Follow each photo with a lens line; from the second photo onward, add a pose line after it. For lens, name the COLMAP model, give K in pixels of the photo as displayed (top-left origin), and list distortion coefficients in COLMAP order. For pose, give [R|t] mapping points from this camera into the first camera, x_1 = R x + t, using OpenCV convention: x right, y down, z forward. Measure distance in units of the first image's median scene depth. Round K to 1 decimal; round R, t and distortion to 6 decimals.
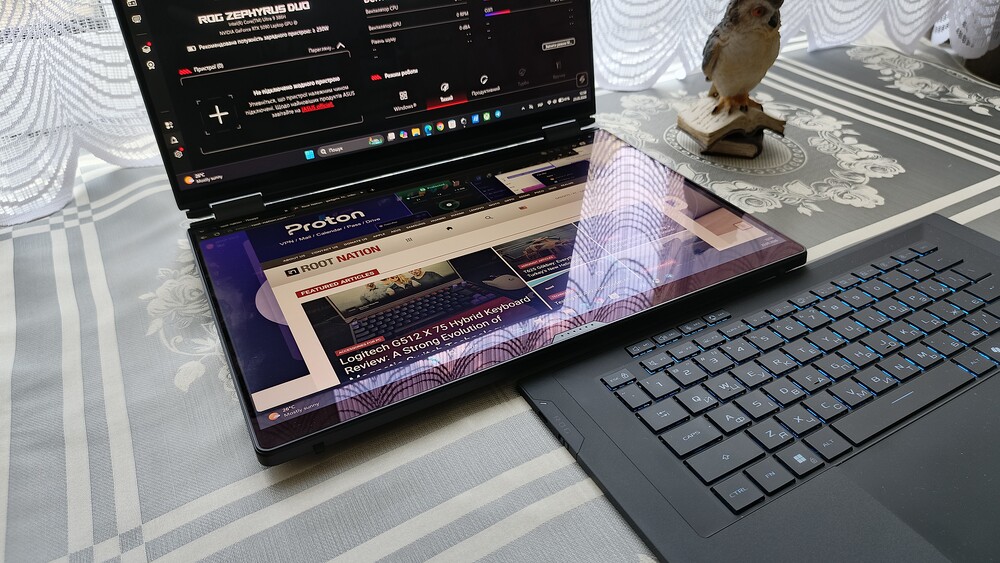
lens RADIAL K [[695.1, 0, 500.0], [0, 695.1, 281.5], [0, 0, 1]] dist [0.052838, -0.111089]
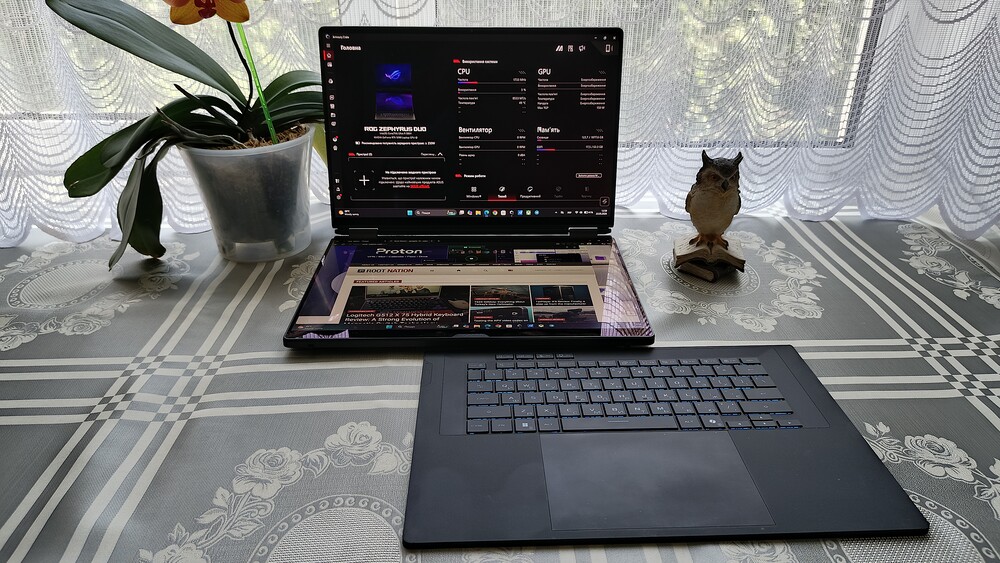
lens RADIAL K [[695.1, 0, 500.0], [0, 695.1, 281.5], [0, 0, 1]] dist [0.052838, -0.111089]
pose [[0.889592, 0.230253, -0.394475, 0.613571], [-0.279626, 0.957424, -0.071750, 0.034839], [0.361159, 0.174134, 0.916101, -0.417124]]
